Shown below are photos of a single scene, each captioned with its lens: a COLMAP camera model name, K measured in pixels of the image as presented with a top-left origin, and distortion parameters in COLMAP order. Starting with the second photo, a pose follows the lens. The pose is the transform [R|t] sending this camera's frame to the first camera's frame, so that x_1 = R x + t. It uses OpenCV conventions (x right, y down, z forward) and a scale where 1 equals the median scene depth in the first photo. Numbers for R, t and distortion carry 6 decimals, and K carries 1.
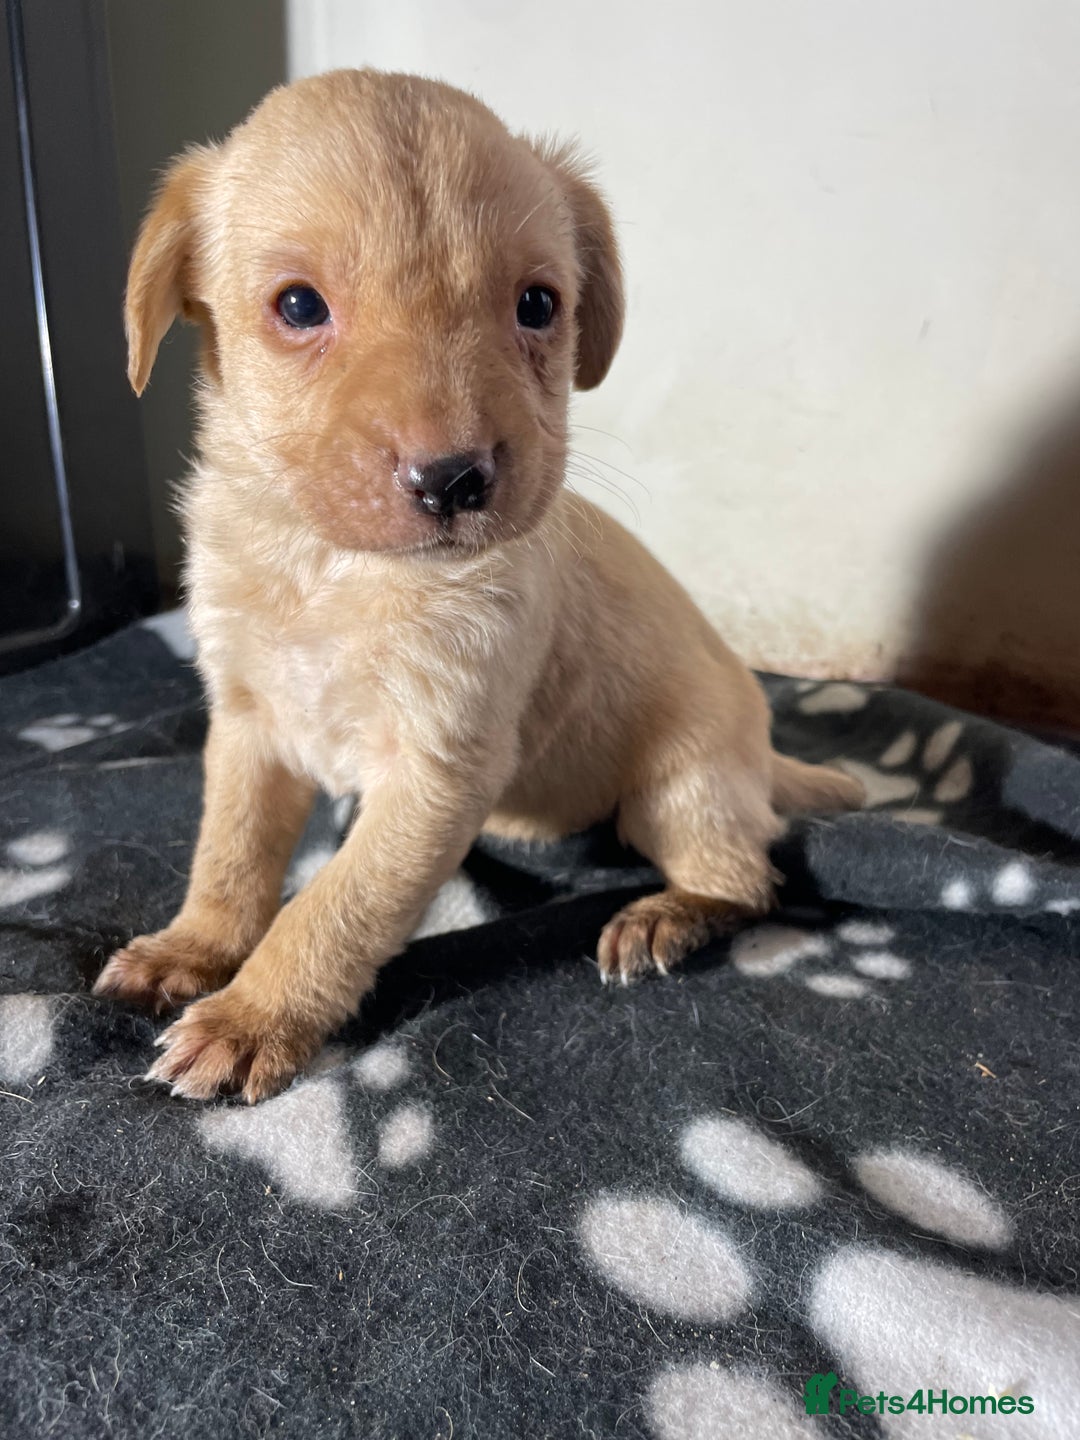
lens RADIAL K [[1069.0, 0, 540.0], [0, 1069.0, 720.0], [0, 0, 1]] dist [0.053811, -0.086665]
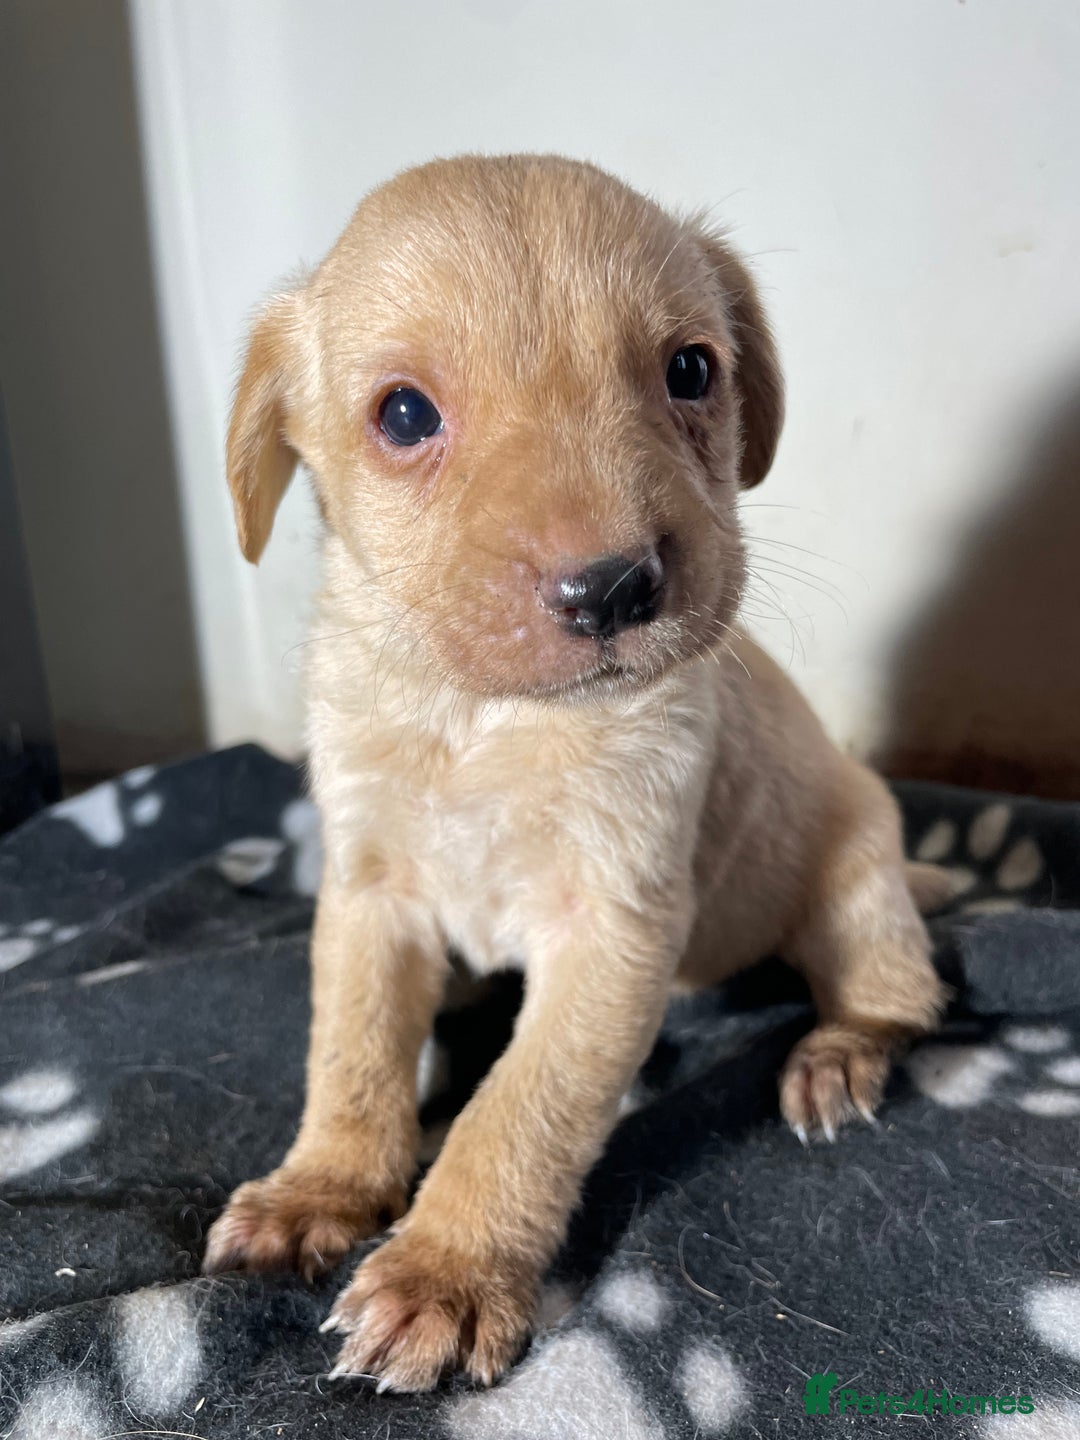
lens RADIAL K [[1069.0, 0, 540.0], [0, 1069.0, 720.0], [0, 0, 1]] dist [0.053811, -0.086665]
pose [[0.979805, -0.104232, 0.170640, -0.294434], [0.125449, 0.984977, -0.118672, -0.018936], [-0.155707, 0.137682, 0.978161, 0.151567]]
